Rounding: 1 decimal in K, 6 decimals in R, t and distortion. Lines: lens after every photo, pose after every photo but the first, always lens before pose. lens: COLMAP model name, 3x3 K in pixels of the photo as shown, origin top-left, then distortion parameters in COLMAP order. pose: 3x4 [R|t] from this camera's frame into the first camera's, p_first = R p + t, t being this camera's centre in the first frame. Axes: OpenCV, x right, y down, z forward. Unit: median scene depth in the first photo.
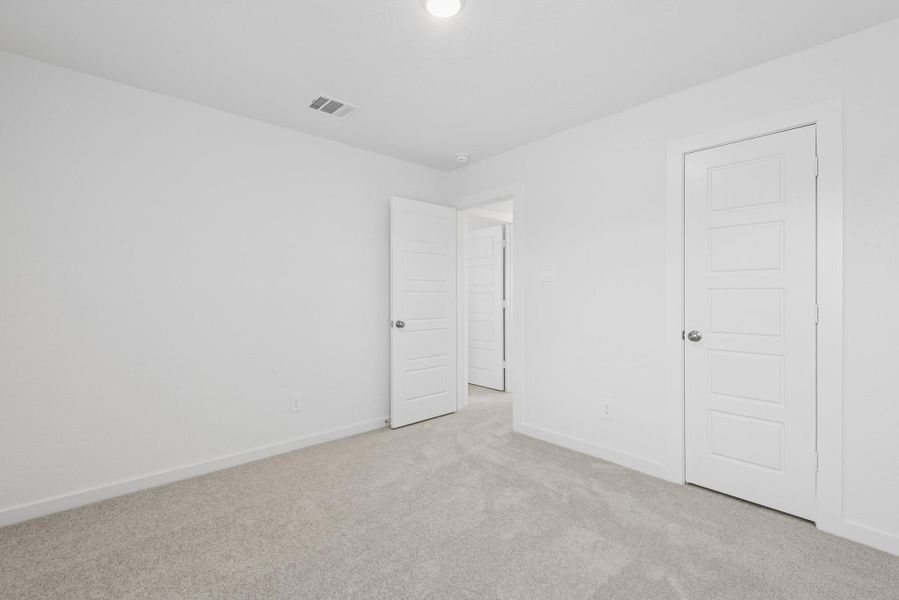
lens RADIAL K [[411.4, 0, 454.1], [0, 411.4, 291.2], [0, 0, 1]] dist [0.021044, -0.000681]
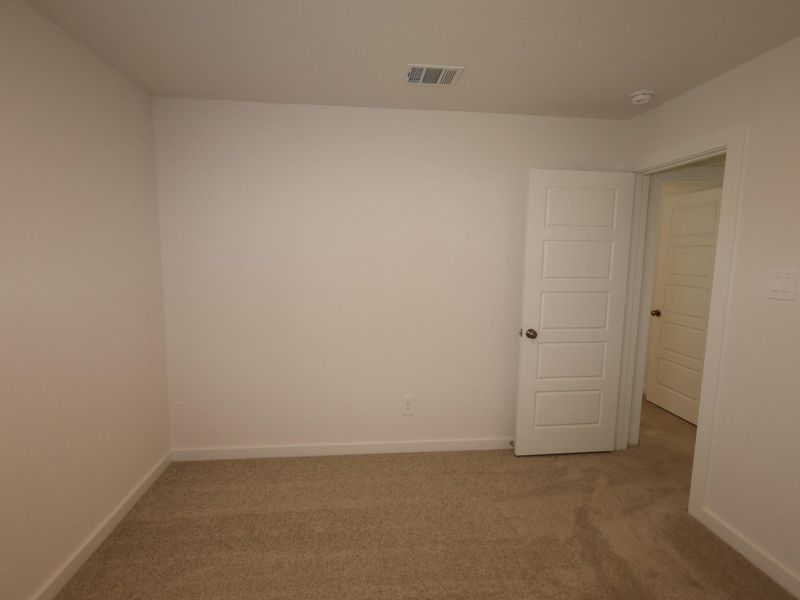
lens RADIAL K [[420.6, 0, 398.1], [0, 420.6, 299.4], [0, 0, 1]] dist [0.001594, 0.001954]
pose [[0.800232, 0.080789, -0.594224, 0.162152], [-0.009328, 0.992441, 0.122368, -0.095705], [0.599619, -0.092379, 0.794936, 0.230638]]
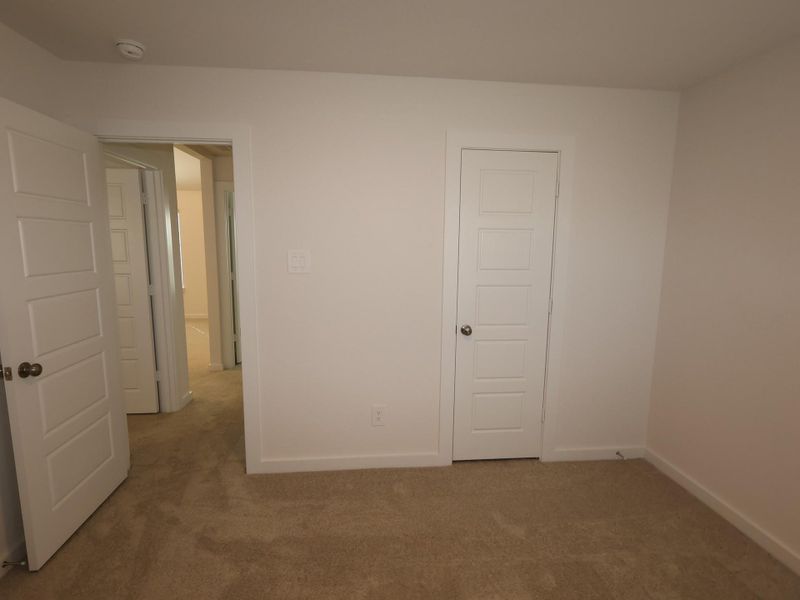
lens RADIAL K [[420.6, 0, 397.0], [0, 420.6, 302.5], [0, 0, 1]] dist [0.001594, 0.001954]
pose [[0.598768, -0.104710, 0.794048, -0.296477], [-0.017143, 0.989514, 0.143413, -0.089808], [-0.800739, -0.099484, 0.590695, 0.413732]]
